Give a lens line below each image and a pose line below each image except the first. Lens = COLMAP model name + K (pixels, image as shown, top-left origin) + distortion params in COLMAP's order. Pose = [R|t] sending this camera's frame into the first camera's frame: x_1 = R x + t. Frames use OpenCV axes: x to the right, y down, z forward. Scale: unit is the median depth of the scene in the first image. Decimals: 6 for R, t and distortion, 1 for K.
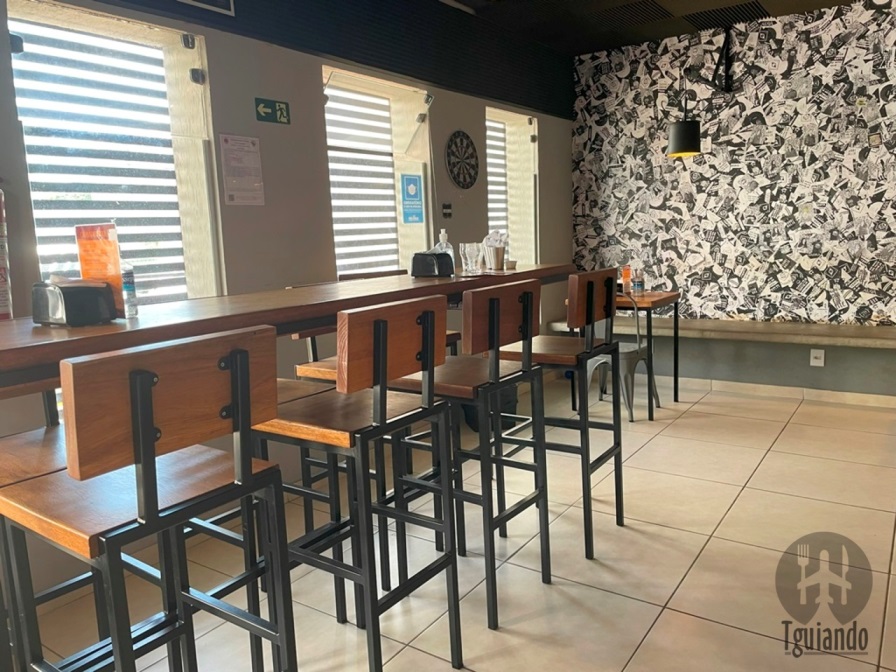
lens RADIAL K [[699.5, 0, 448.0], [0, 699.5, 336.0], [0, 0, 1]] dist [0.072296, -0.131280]
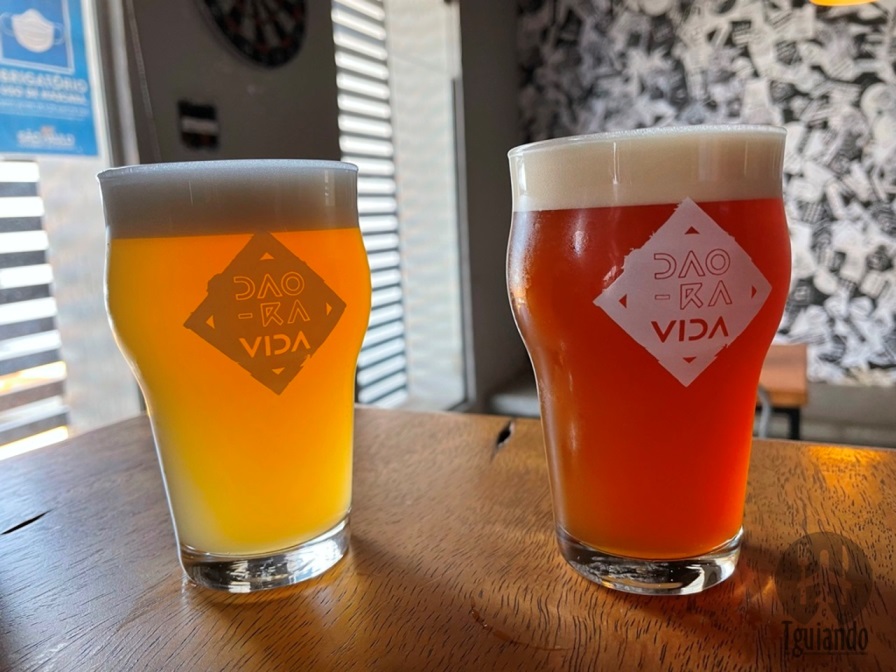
lens RADIAL K [[703.7, 0, 450.7], [0, 703.7, 332.3], [0, 0, 1]] dist [0.073029, -0.132218]
pose [[0.987790, -0.028641, 0.153133, 0.049009], [0.027685, 0.999582, 0.008374, -0.070571], [-0.153309, -0.004032, 0.988170, 0.555049]]
